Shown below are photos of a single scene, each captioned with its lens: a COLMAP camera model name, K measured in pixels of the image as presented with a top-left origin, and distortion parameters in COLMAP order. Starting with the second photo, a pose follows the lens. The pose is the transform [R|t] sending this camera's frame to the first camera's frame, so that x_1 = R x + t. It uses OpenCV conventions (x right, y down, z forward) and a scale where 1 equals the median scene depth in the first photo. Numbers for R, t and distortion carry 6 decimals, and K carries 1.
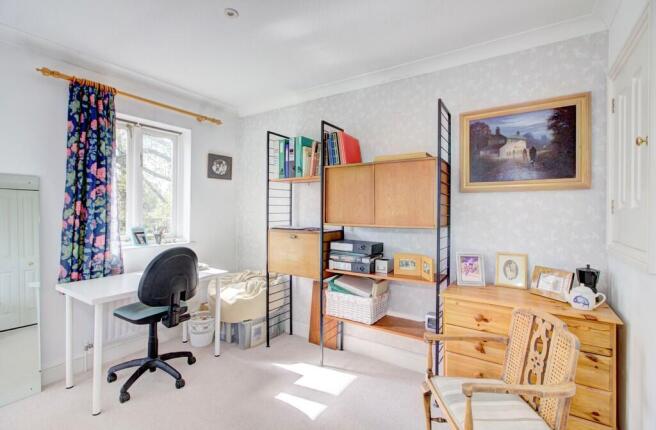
lens RADIAL K [[306.0, 0, 328.0], [0, 306.0, 215.0], [0, 0, 1]] dist [-0.003660, 0.000029]
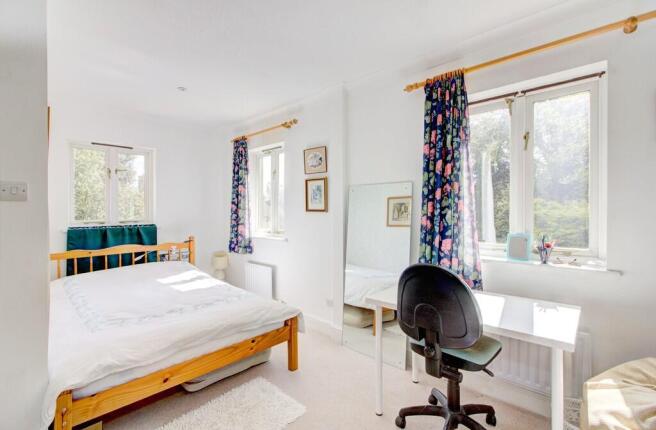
lens RADIAL K [[306.0, 0, 328.0], [0, 306.0, 215.0], [0, 0, 1]] dist [-0.003660, 0.000029]
pose [[-0.151342, -0.000725, -0.988481, 0.208509], [-0.015118, 0.999884, 0.001582, -0.000159], [0.988366, 0.015183, -0.151335, 0.791505]]
